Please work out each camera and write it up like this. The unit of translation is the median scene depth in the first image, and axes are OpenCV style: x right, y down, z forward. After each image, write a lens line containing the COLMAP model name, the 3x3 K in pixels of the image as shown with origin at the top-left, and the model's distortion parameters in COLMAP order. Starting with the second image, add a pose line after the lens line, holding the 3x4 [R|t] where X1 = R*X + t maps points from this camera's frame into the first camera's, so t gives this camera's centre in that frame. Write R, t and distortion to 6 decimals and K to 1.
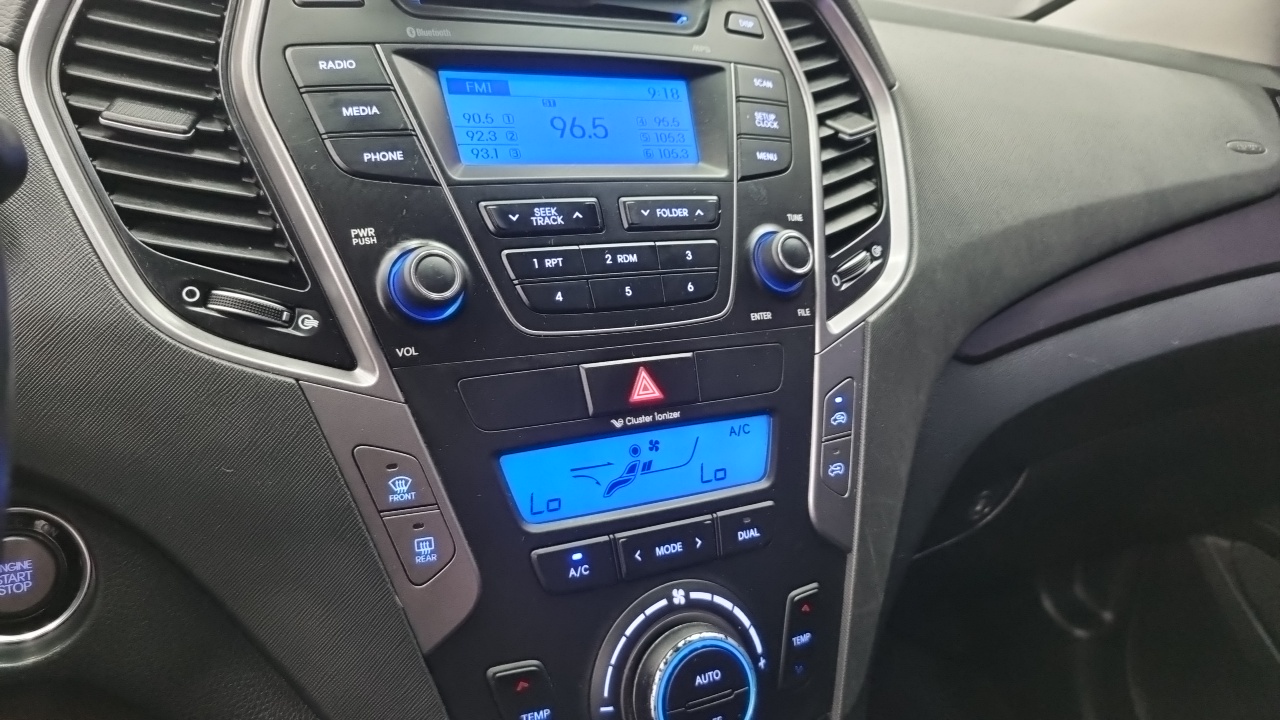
lens RADIAL K [[999.2, 0, 640.0], [0, 999.2, 360.0], [0, 0, 1]] dist [-0.001015, -0.008520]
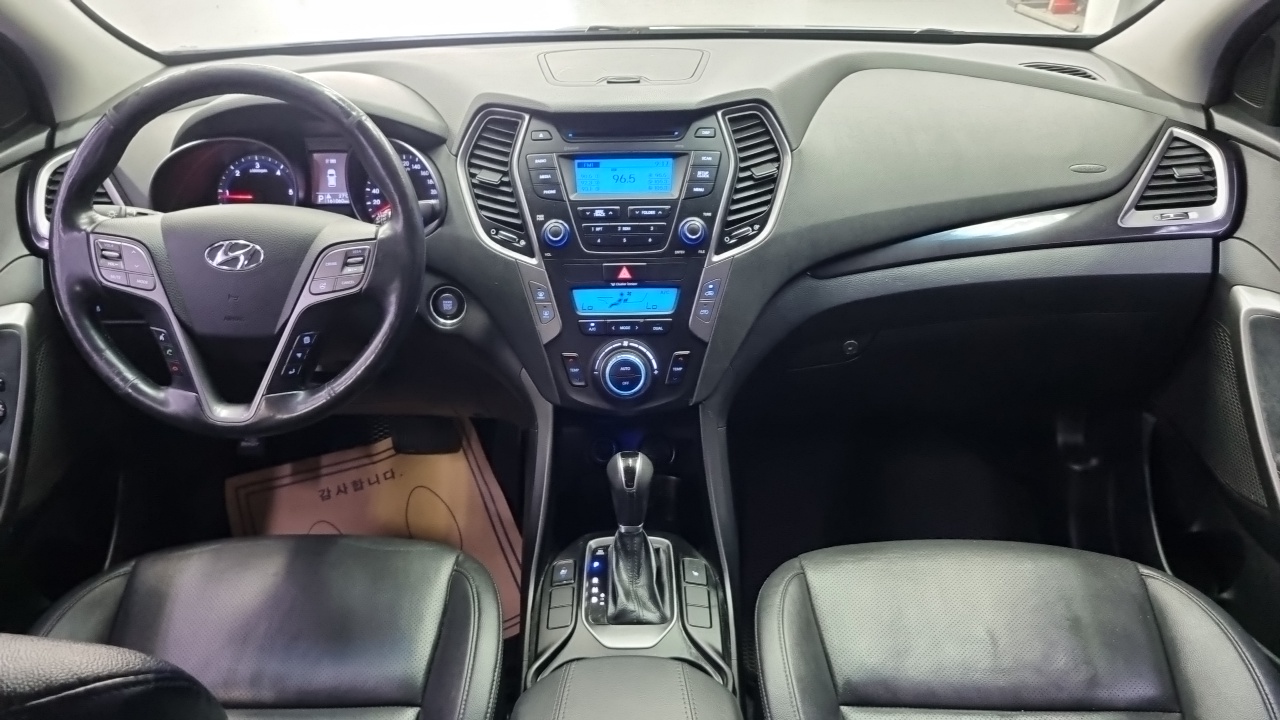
lens RADIAL K [[999.2, 0, 640.0], [0, 999.2, 360.0], [0, 0, 1]] dist [-0.001015, -0.008520]
pose [[0.875772, 0.157493, -0.456311, 1.467437], [-0.083600, 0.980481, 0.177957, -0.257751], [0.475431, -0.117702, 0.871844, -1.630256]]
